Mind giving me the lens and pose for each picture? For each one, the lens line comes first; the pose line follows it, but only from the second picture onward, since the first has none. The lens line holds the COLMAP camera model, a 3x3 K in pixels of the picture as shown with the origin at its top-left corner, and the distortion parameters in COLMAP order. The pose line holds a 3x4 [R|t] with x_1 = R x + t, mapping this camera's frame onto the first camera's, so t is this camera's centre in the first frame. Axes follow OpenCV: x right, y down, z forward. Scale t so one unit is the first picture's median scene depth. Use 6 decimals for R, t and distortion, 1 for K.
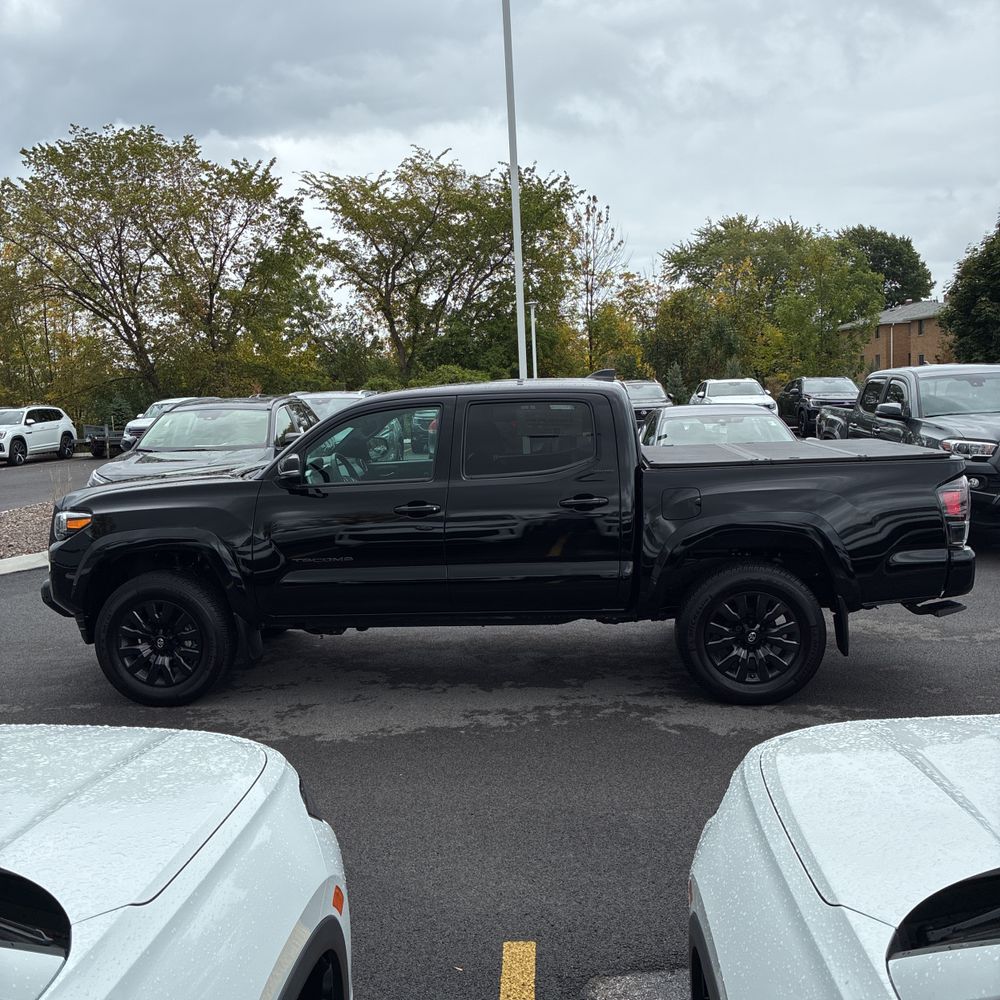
lens RADIAL K [[1003.2, 0, 495.2], [0, 1003.2, 495.9], [0, 0, 1]] dist [0.098834, -0.291673]
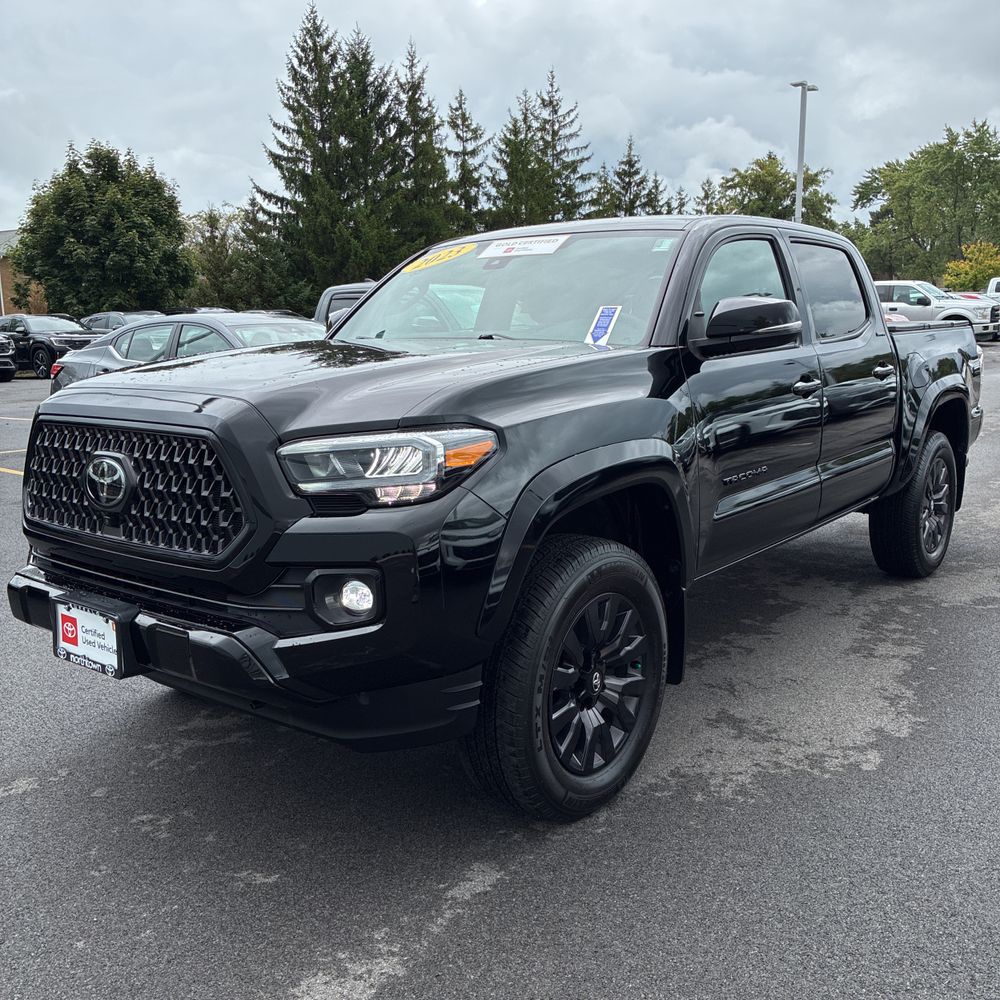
lens RADIAL K [[1012.2, 0, 501.9], [0, 1012.2, 482.3], [0, 0, 1]] dist [0.005776, 0.062402]
pose [[0.536014, -0.104301, 0.837741, -0.111953], [0.084873, 0.993969, 0.069447, 0.001895], [-0.839932, 0.033877, 0.541633, 0.114723]]
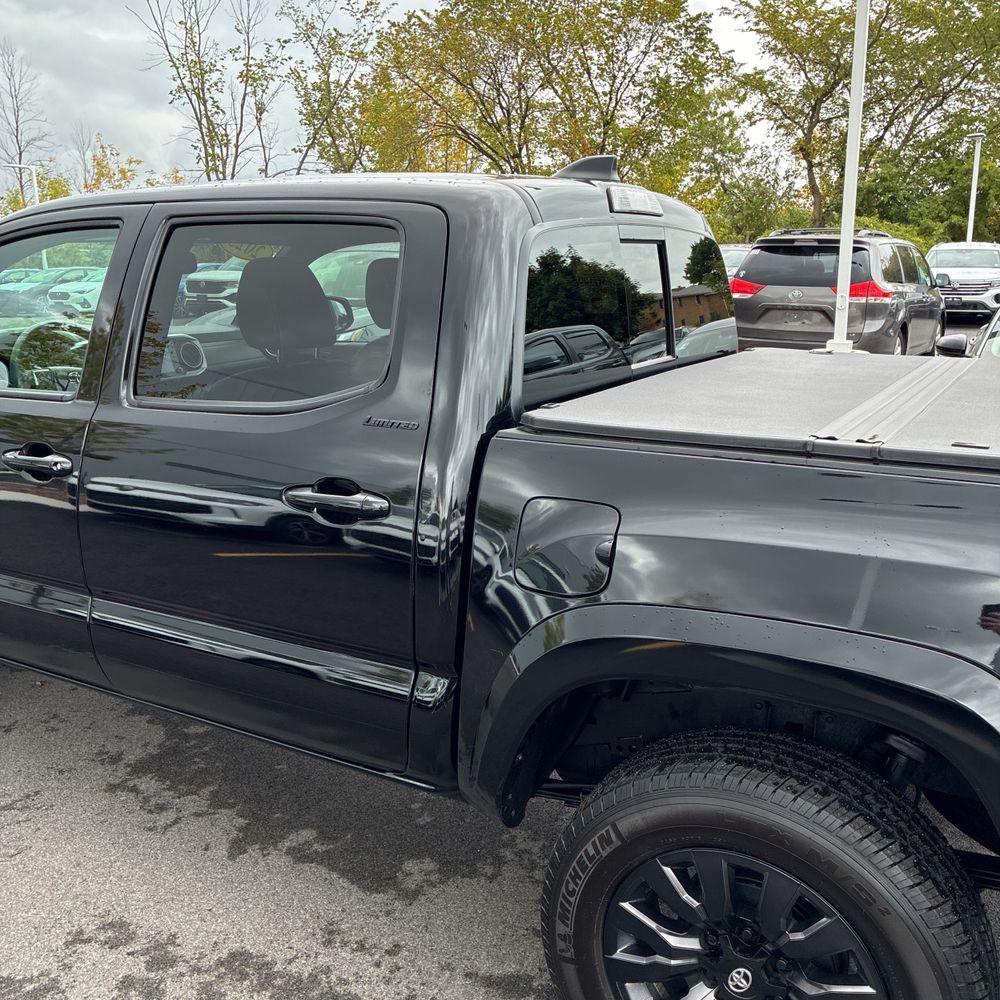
lens RADIAL K [[1005.9, 0, 500.0], [0, 1005.9, 500.0], [0, 0, 1]] dist [0.015915, 0.010131]
pose [[0.909198, 0.134151, -0.394161, 0.040991], [-0.077207, 0.984575, 0.157007, -0.007938], [0.409144, -0.112319, 0.905531, 0.097488]]
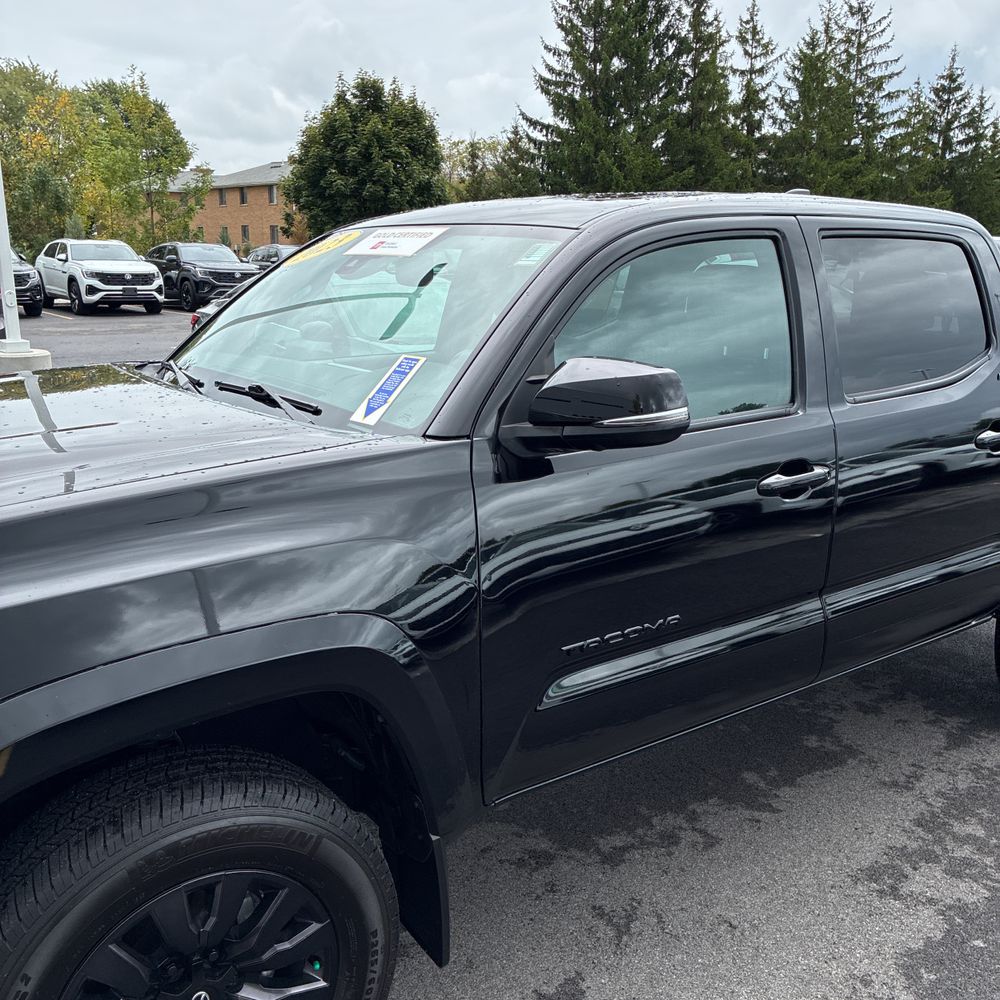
lens RADIAL K [[1010.0, 0, 485.9], [0, 1010.0, 497.3], [0, 0, 1]] dist [0.007498, 0.029858]
pose [[0.756092, -0.112162, 0.644783, -0.065966], [0.031836, 0.990342, 0.134941, -0.005984], [-0.653691, -0.081501, 0.752360, 0.108908]]
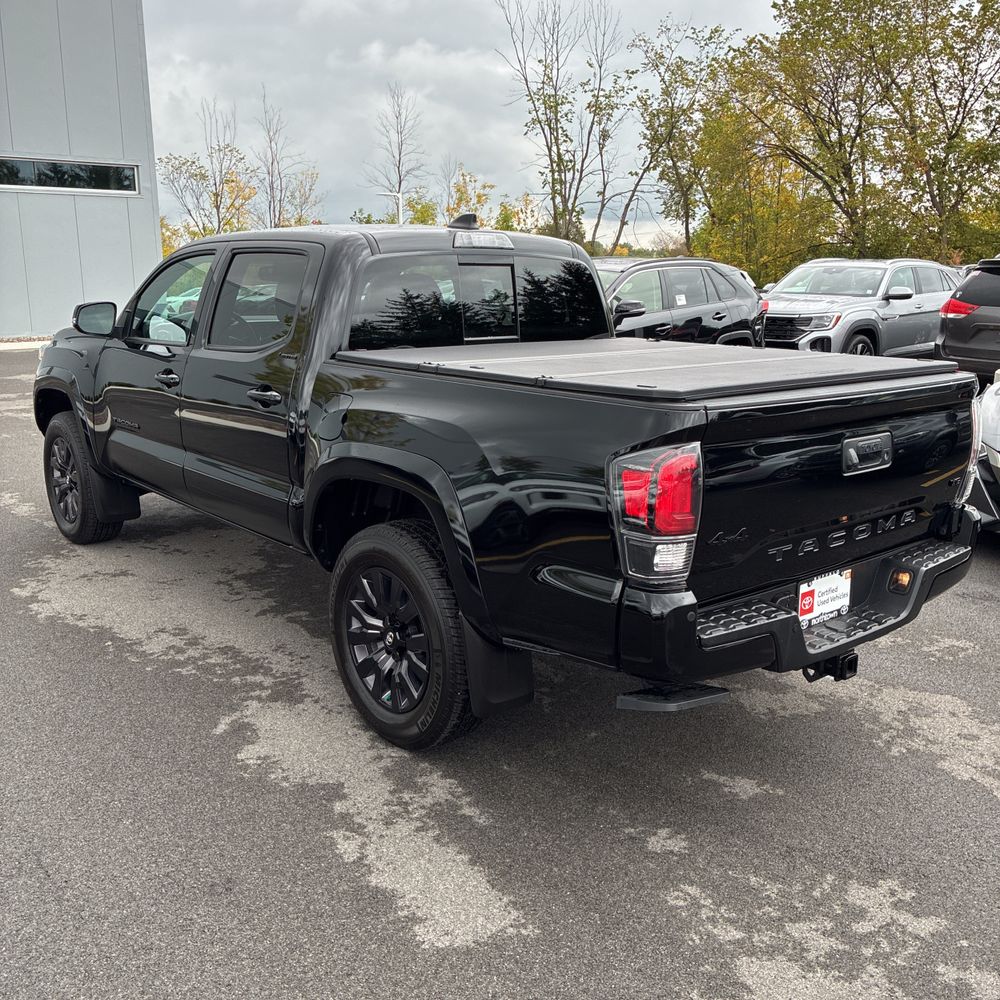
lens RADIAL K [[1015.4, 0, 495.7], [0, 1015.4, 486.9], [0, 0, 1]] dist [0.016928, 0.013662]
pose [[0.711272, 0.190557, -0.676595, 0.100775], [-0.111636, 0.980960, 0.158920, -0.008877], [0.693996, -0.037503, 0.719002, 0.083037]]
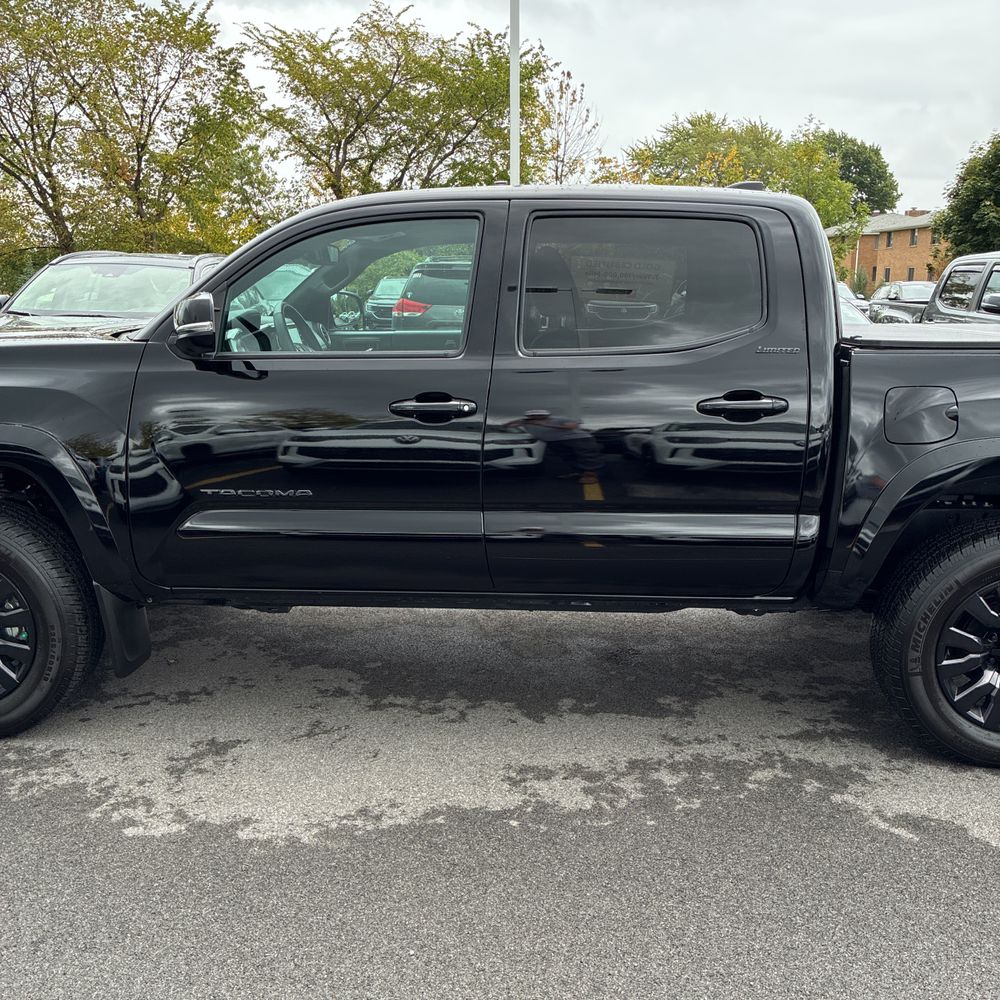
lens RADIAL K [[1007.2, 0, 503.3], [0, 1007.2, 500.7], [0, 0, 1]] dist [0.012178, 0.041475]
pose [[0.997252, 0.032190, 0.066730, -0.010742], [-0.038725, 0.994326, 0.099078, 0.001180], [-0.063162, -0.101389, 0.992840, 0.064683]]
